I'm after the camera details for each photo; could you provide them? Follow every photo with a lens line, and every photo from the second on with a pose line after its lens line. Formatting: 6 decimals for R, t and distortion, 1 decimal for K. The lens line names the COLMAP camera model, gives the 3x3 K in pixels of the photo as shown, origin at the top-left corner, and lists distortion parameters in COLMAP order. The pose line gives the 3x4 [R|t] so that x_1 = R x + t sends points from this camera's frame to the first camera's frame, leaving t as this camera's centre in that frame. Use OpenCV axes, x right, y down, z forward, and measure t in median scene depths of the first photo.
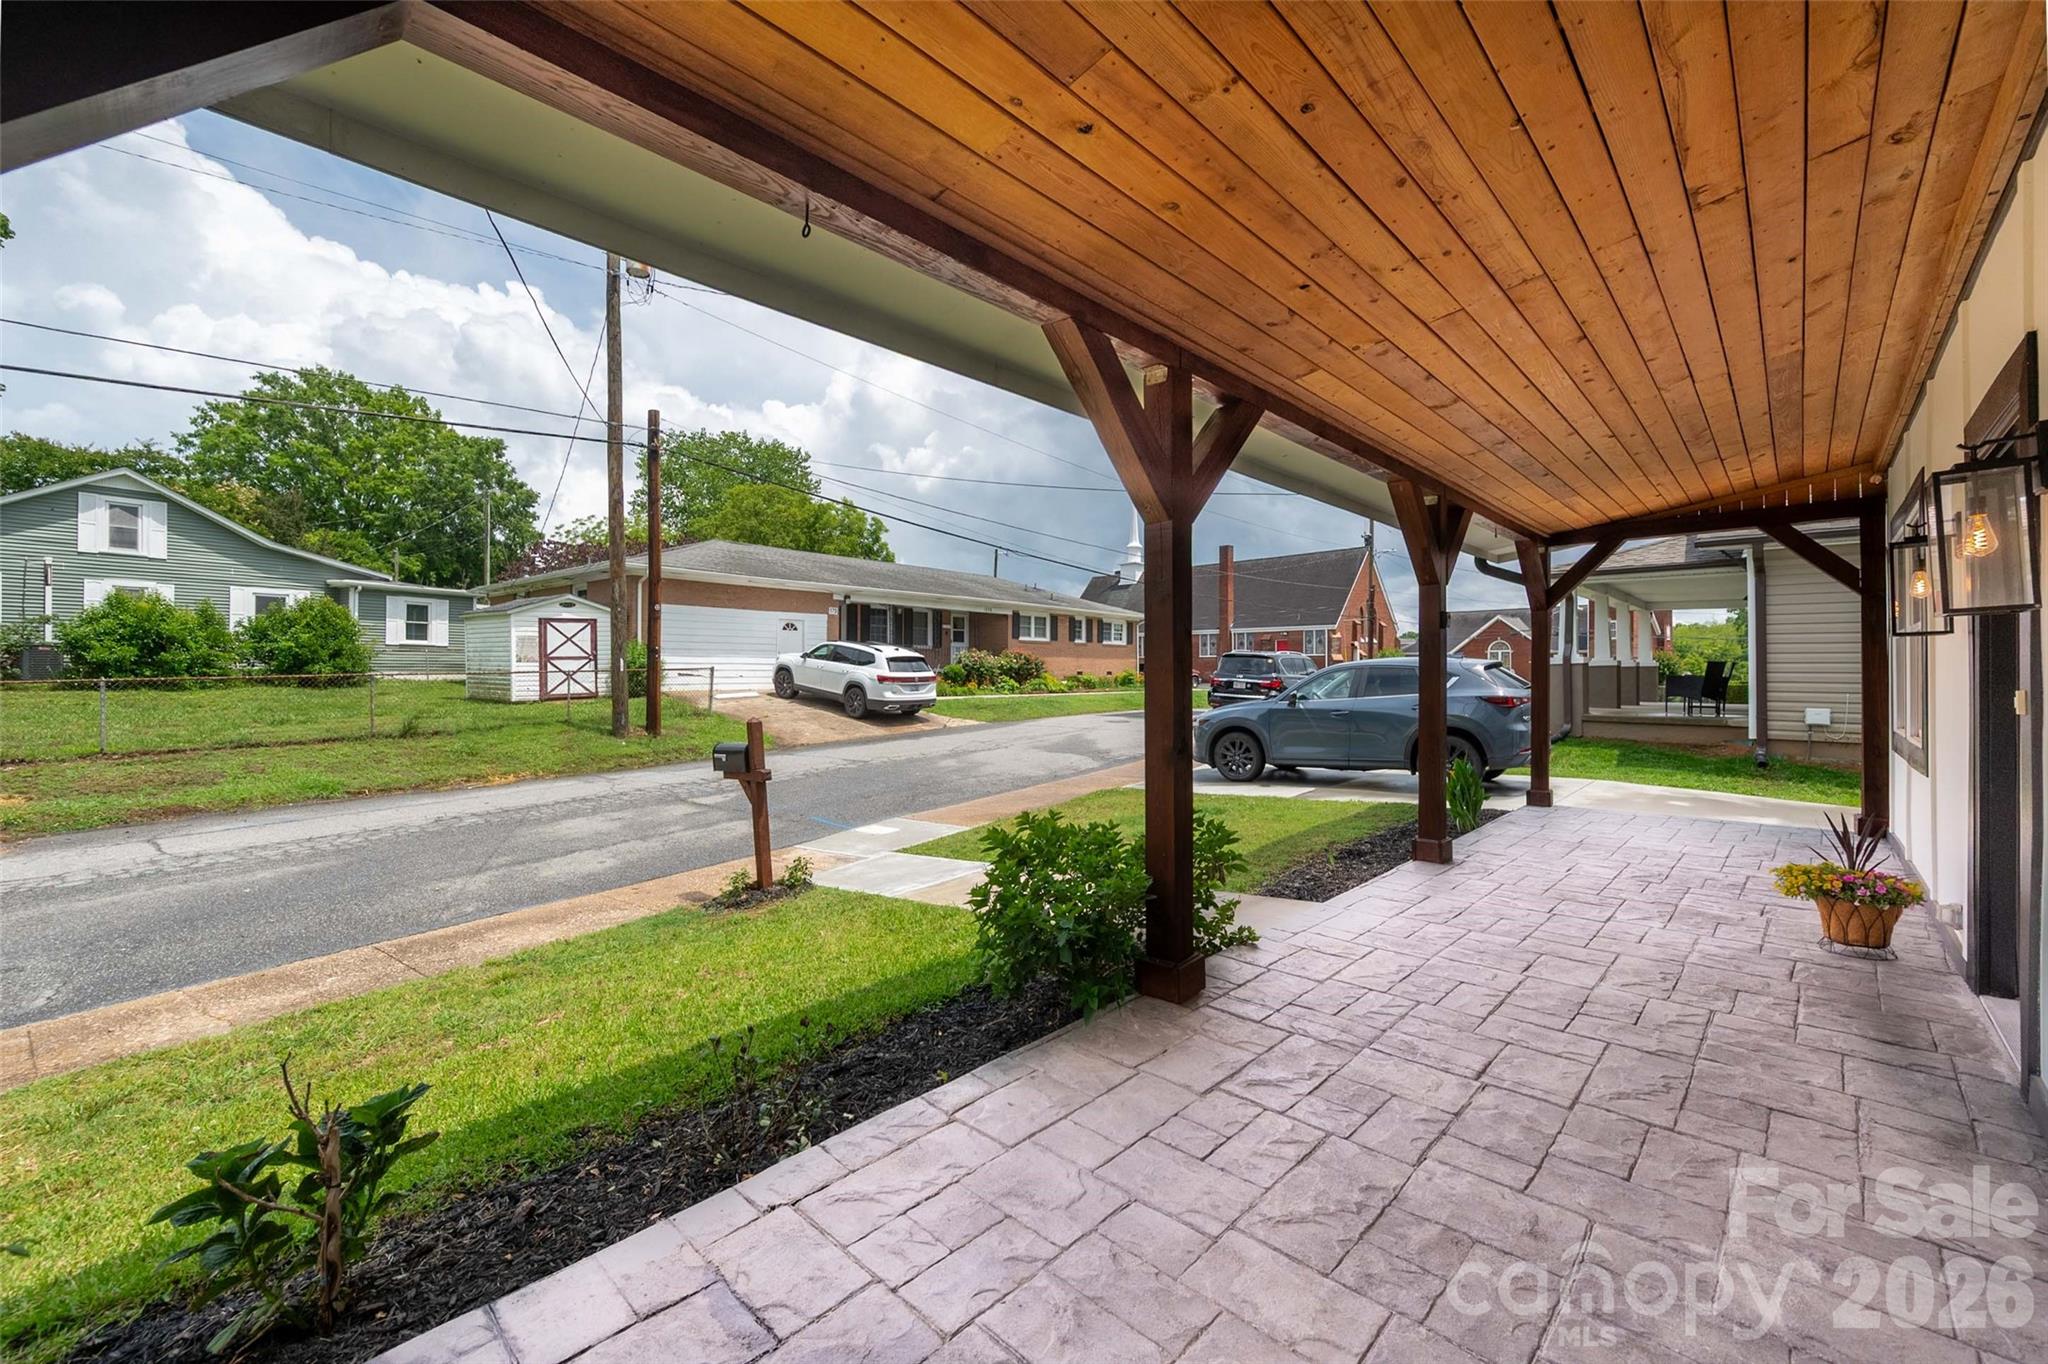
lens RADIAL K [[819.7, 0, 1032.3], [0, 819.7, 669.0], [0, 0, 1]] dist [0.000027, 0.000114]
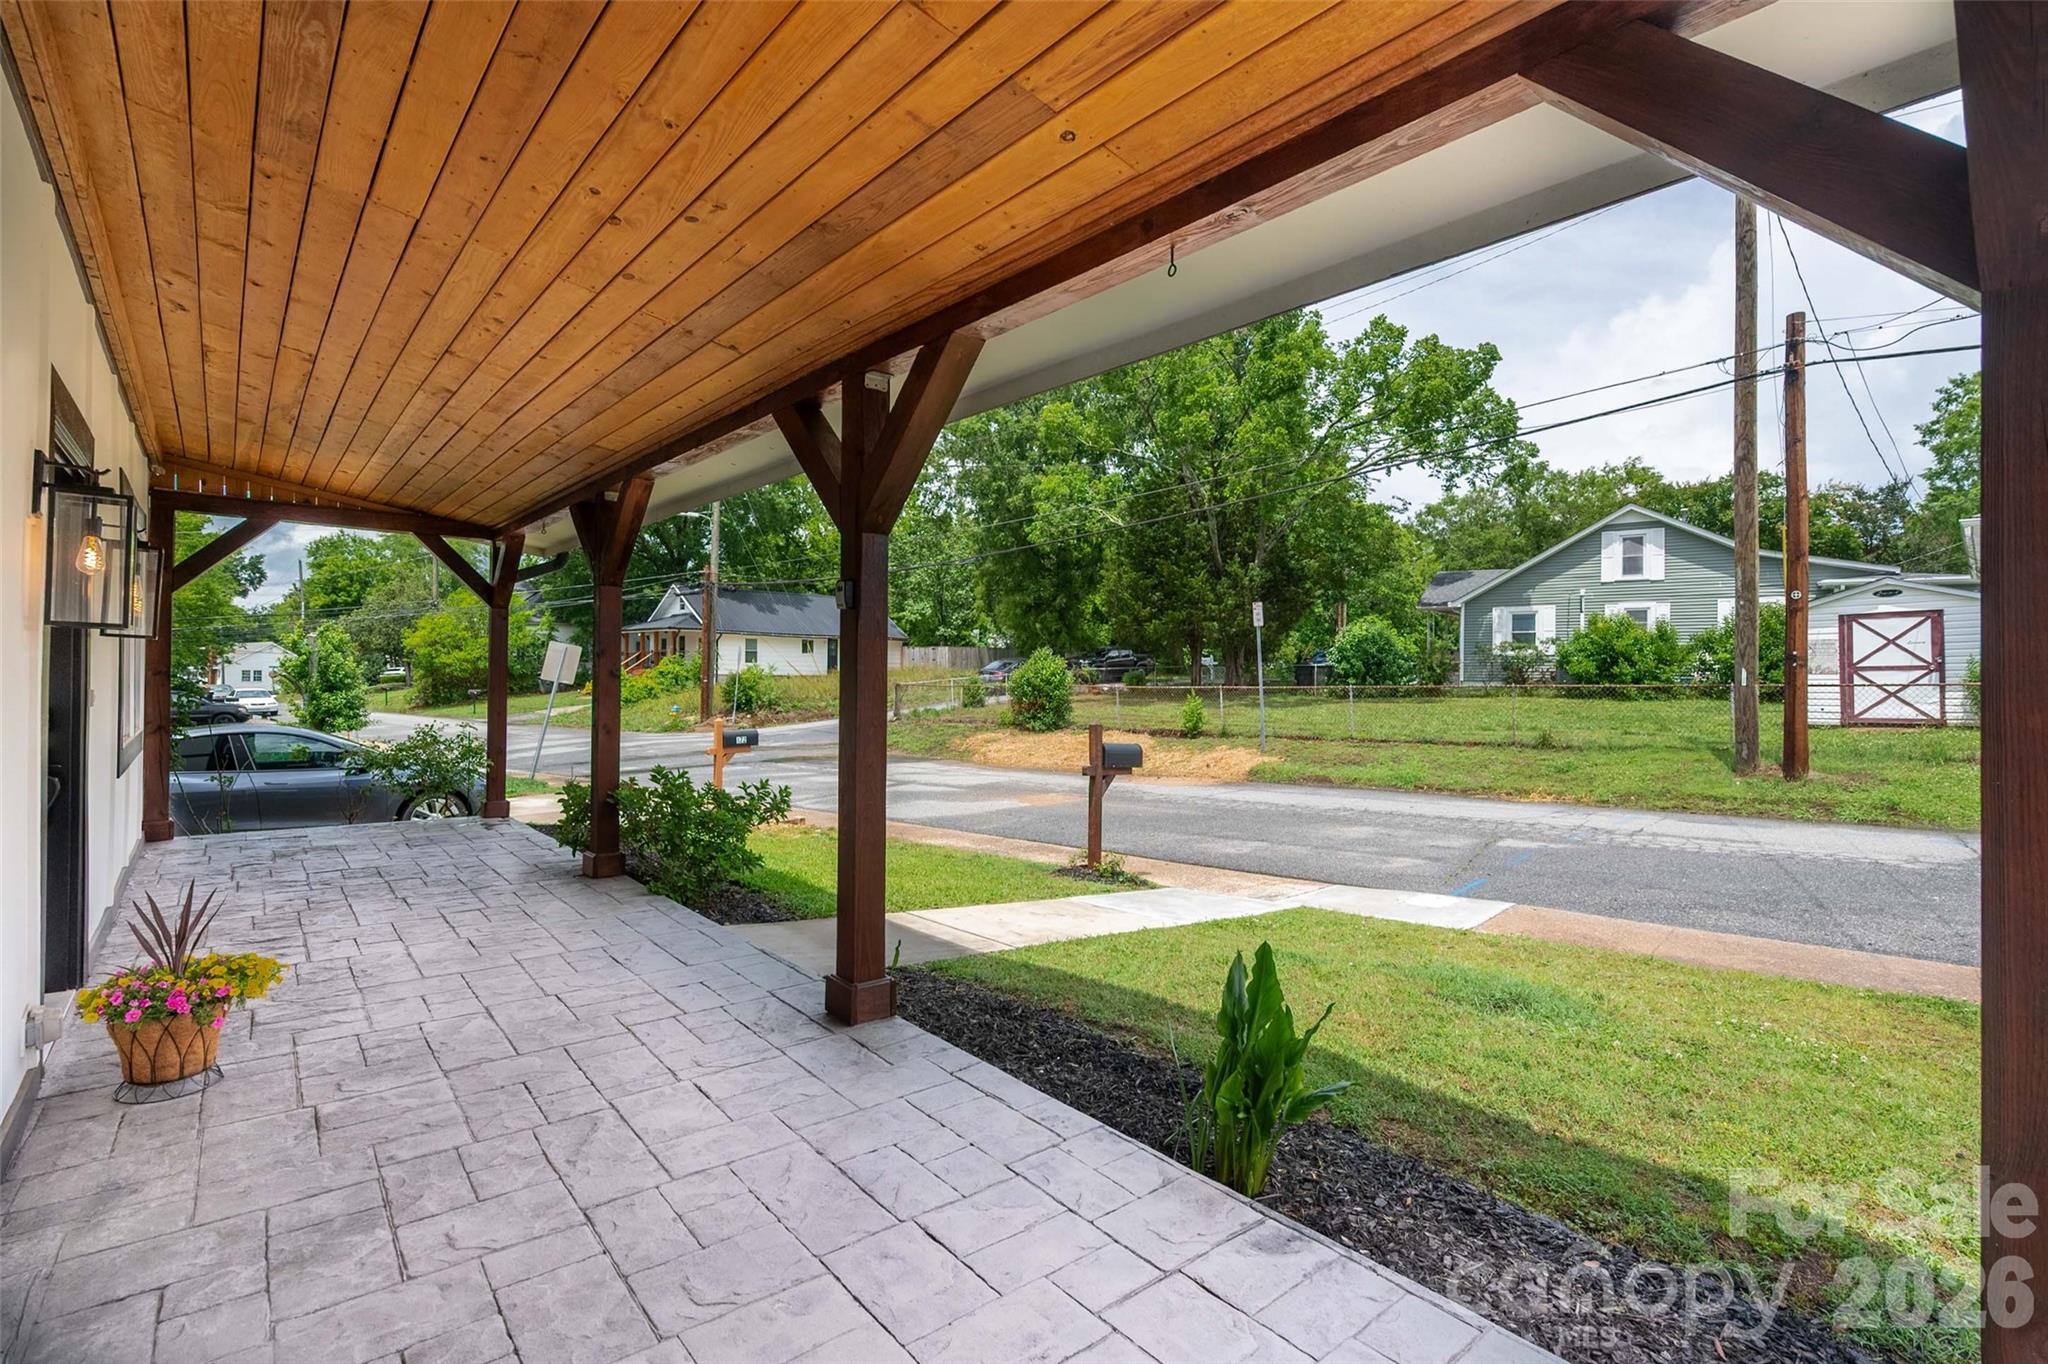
lens RADIAL K [[941.7, 0, 1017.8], [0, 941.7, 672.2], [0, 0, 1]] dist [0.001783, 0.000360]
pose [[-0.115555, -0.003601, -0.993295, 0.326337], [-0.008559, 0.999960, -0.002630, -0.001241], [0.993264, 0.008198, -0.115581, 0.342740]]
